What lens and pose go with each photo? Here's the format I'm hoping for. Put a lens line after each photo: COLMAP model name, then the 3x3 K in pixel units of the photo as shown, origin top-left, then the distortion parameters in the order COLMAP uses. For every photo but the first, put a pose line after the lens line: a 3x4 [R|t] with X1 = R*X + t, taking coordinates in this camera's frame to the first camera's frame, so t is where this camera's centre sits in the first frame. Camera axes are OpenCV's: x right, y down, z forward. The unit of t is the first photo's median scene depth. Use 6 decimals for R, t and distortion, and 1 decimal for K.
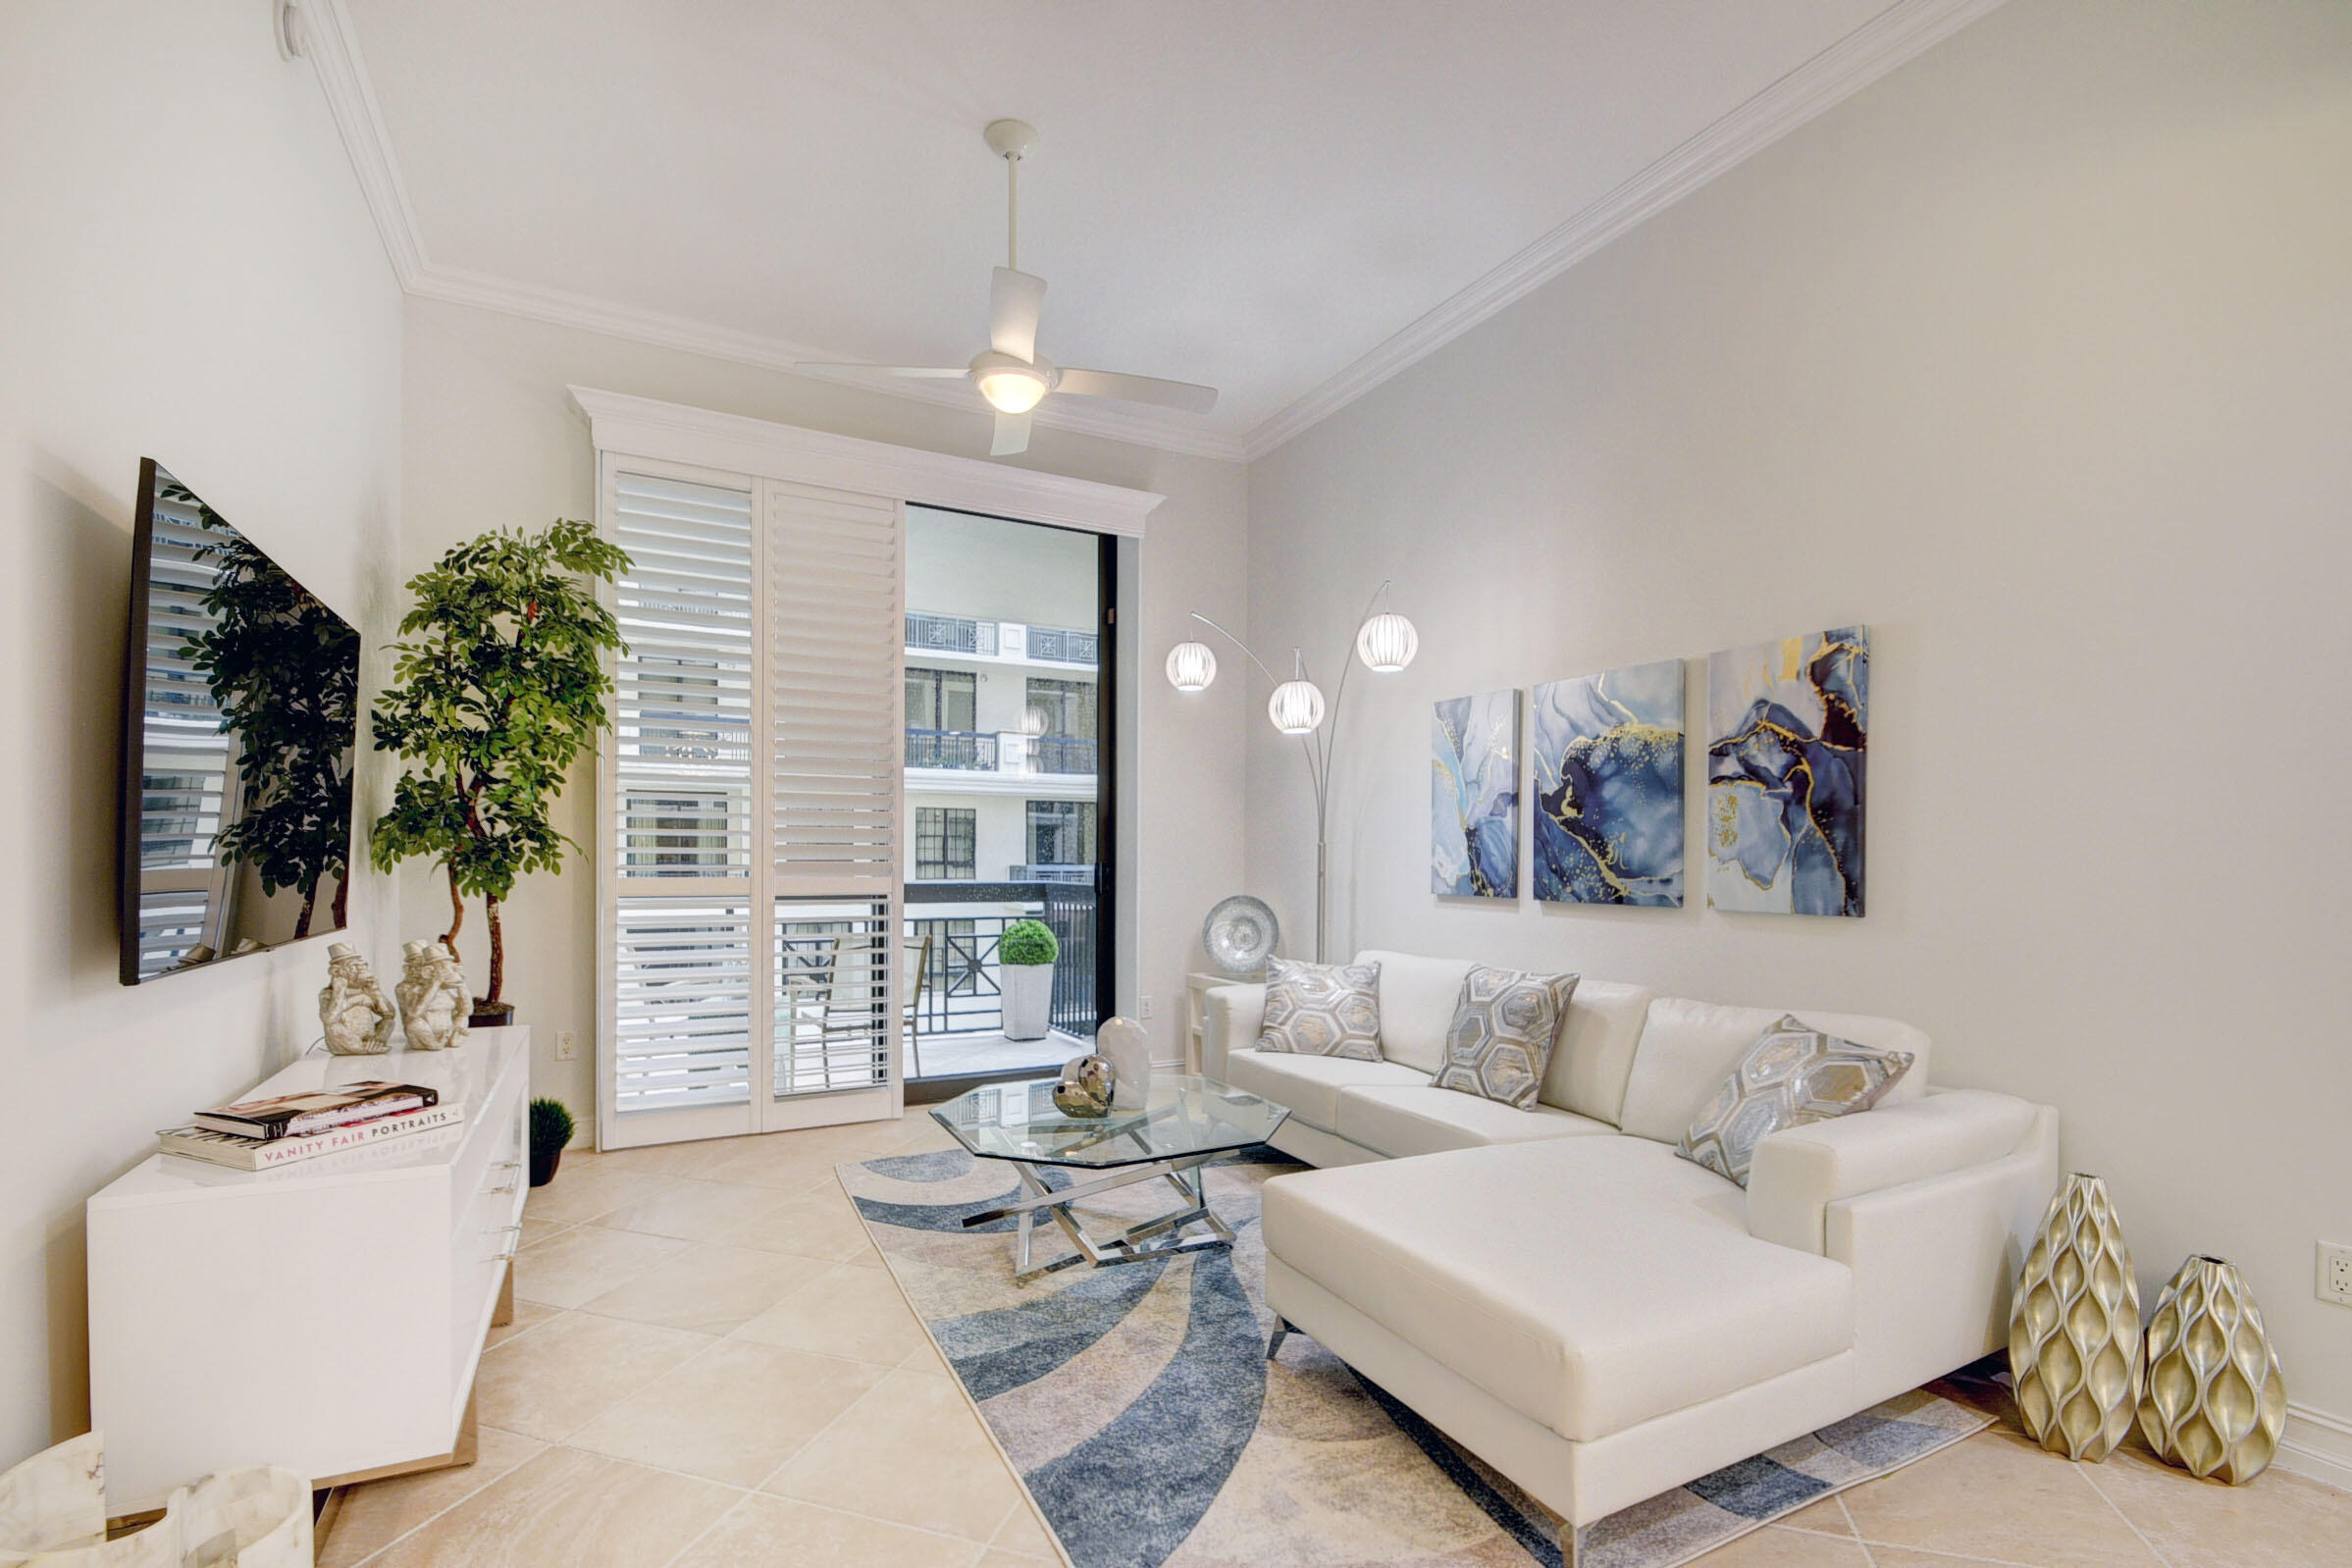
lens RADIAL K [[1041.2, 0, 1160.8], [0, 1041.2, 864.8], [0, 0, 1]] dist [0.002796, -0.009961]
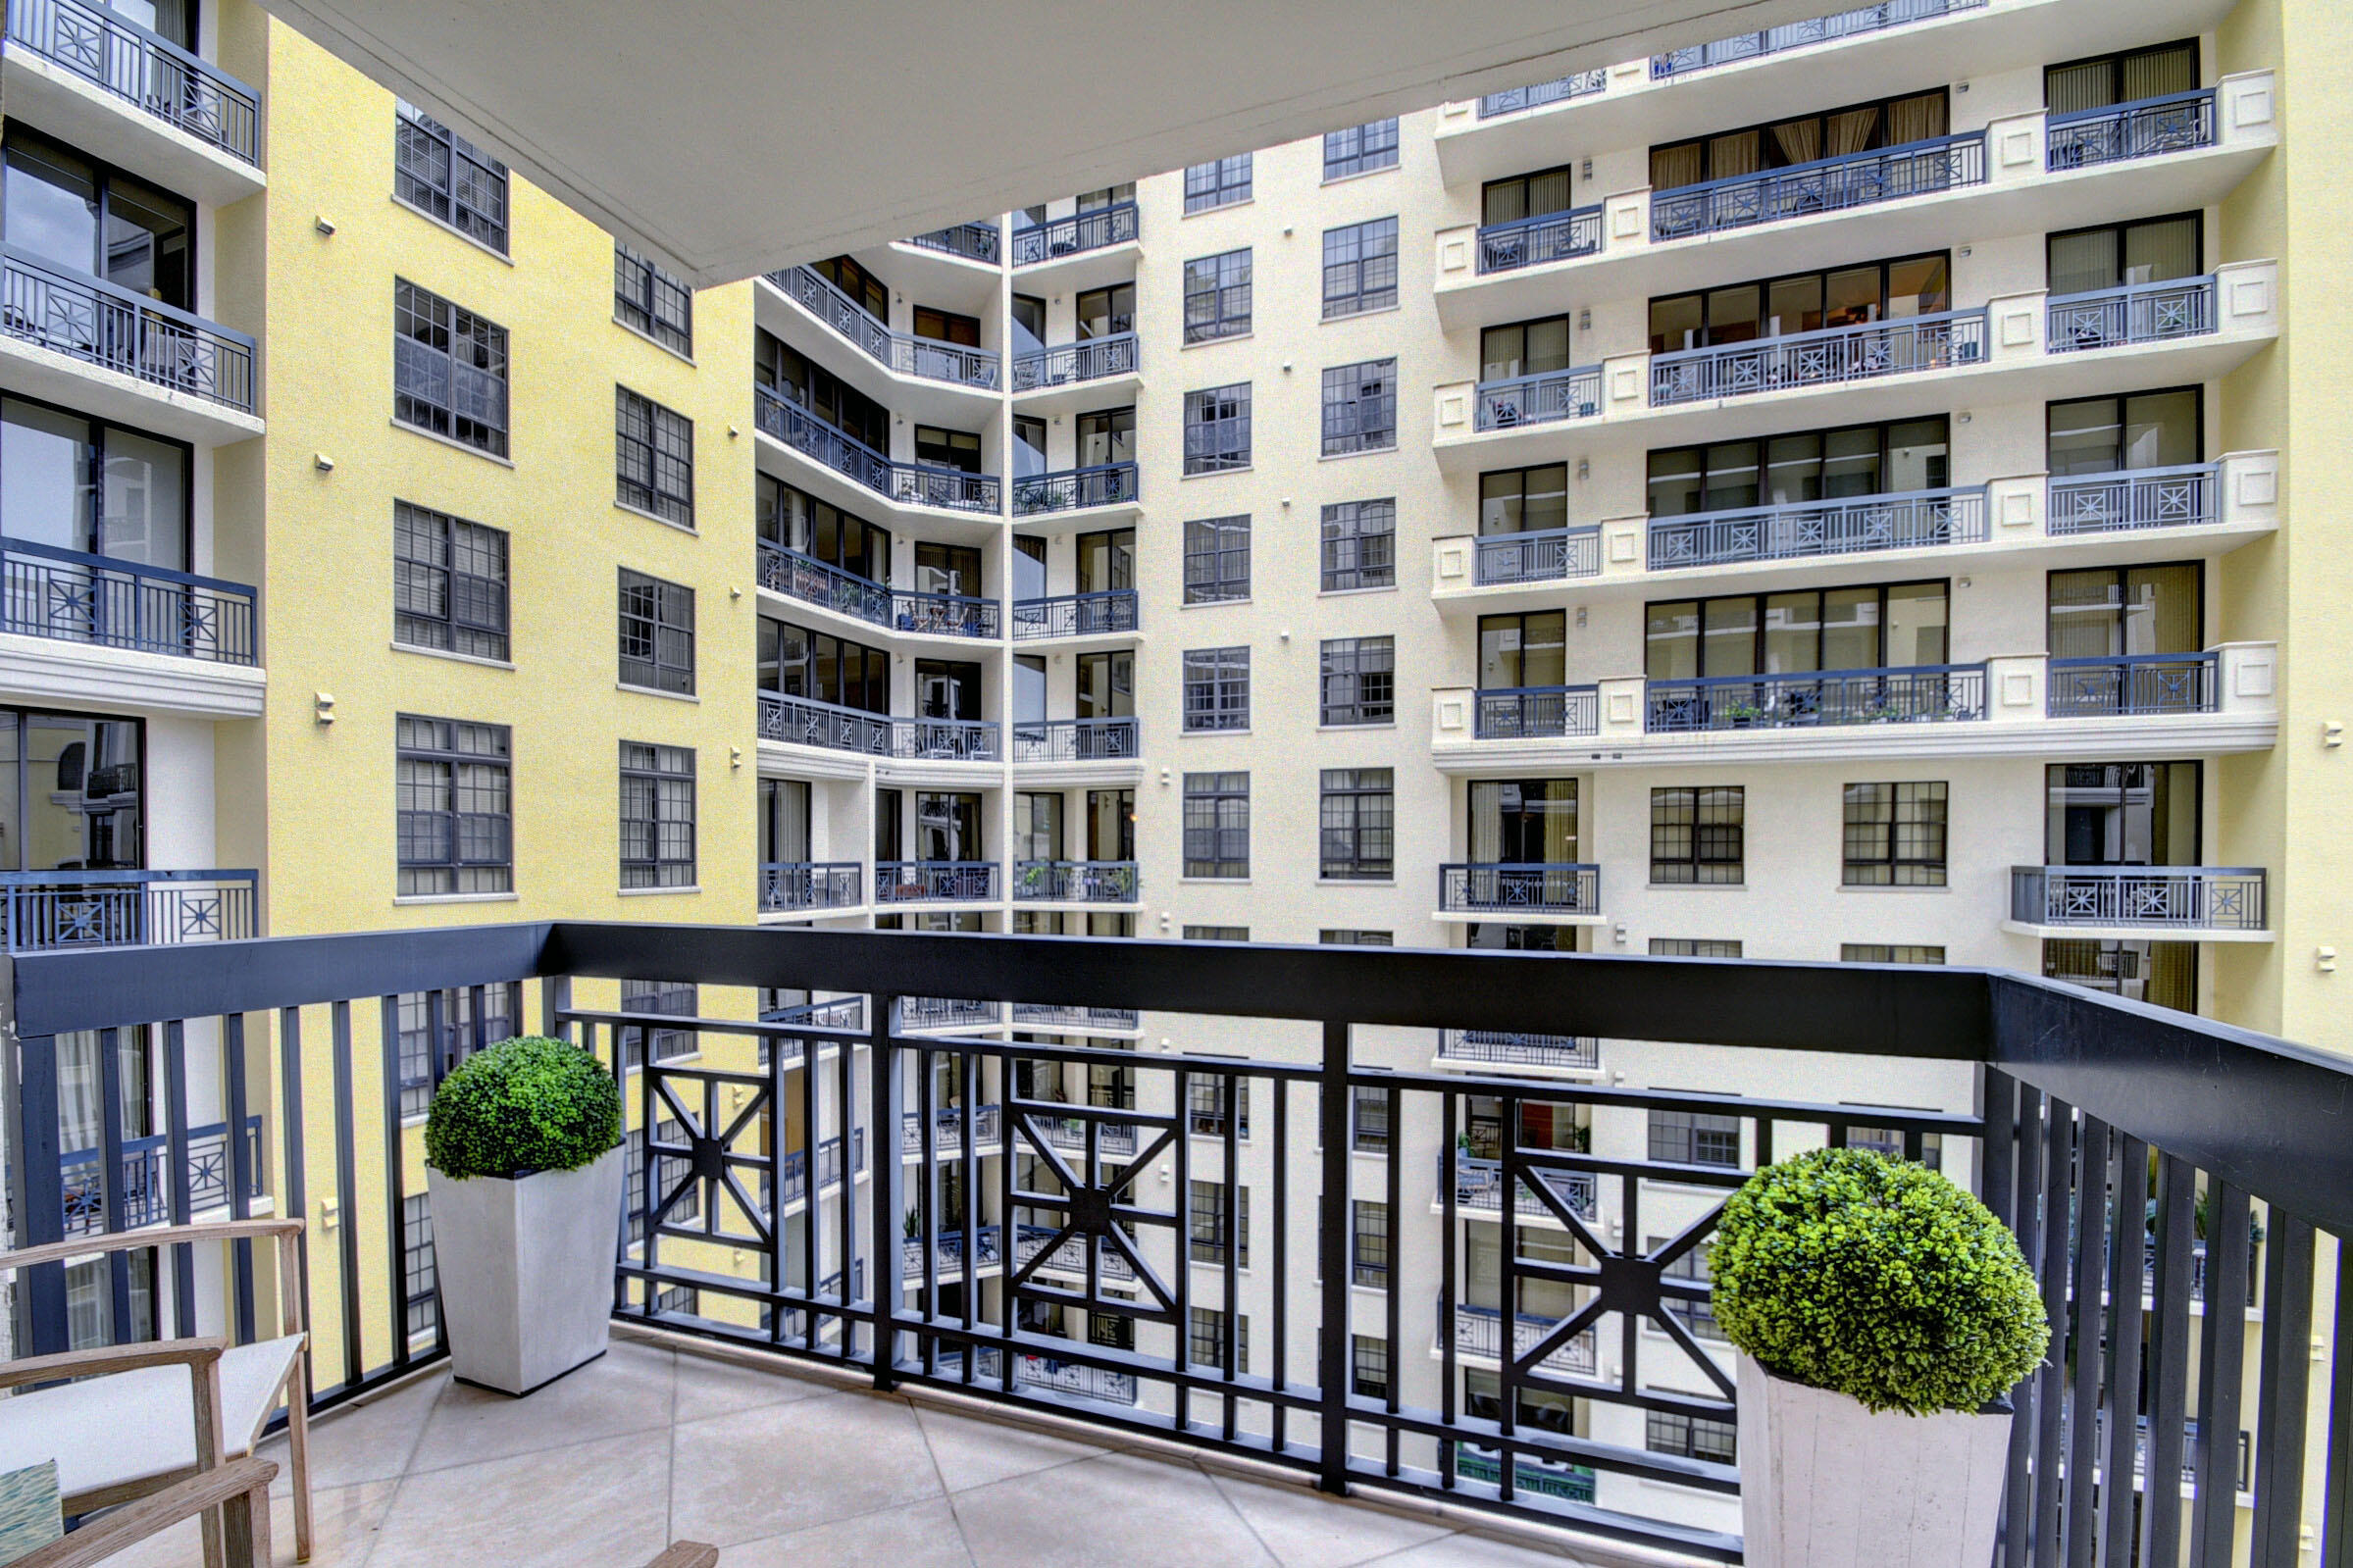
lens RADIAL K [[1041.5, 0, 1186.7], [0, 1041.5, 873.1], [0, 0, 1]] dist [0.002796, -0.009961]
pose [[0.676530, 0.008863, -0.736362, -0.129756], [-0.001025, 0.999938, 0.011094, -0.014006], [0.736415, -0.006751, 0.676497, 1.476060]]
